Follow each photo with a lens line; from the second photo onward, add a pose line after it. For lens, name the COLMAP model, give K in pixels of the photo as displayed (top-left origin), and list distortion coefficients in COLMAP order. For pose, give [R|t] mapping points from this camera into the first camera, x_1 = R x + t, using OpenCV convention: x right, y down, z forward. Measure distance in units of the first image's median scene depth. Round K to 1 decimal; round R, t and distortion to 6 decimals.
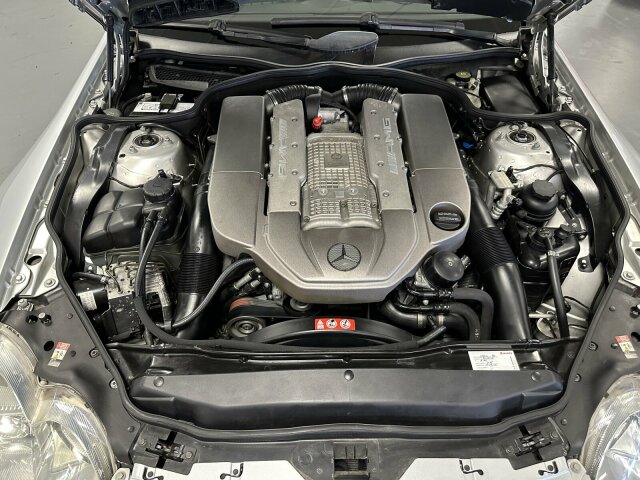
lens RADIAL K [[446.5, 0, 320.0], [0, 446.5, 240.0], [0, 0, 1]] dist [0.000270, -0.000986]
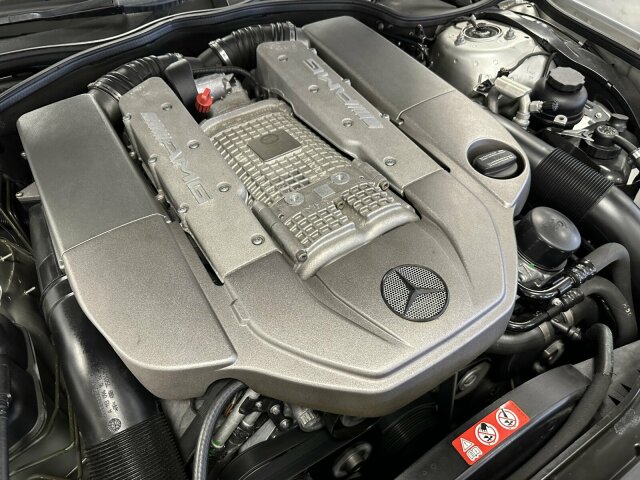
lens RADIAL K [[465.7, 0, 320.0], [0, 465.7, 229.7], [0, 0, 1]] dist [-0.025421, -0.005462]
pose [[0.859677, -0.396975, 0.321505, -0.148318], [0.408970, 0.911969, 0.032493, -0.073549], [-0.306101, 0.103553, 0.946350, 0.427902]]
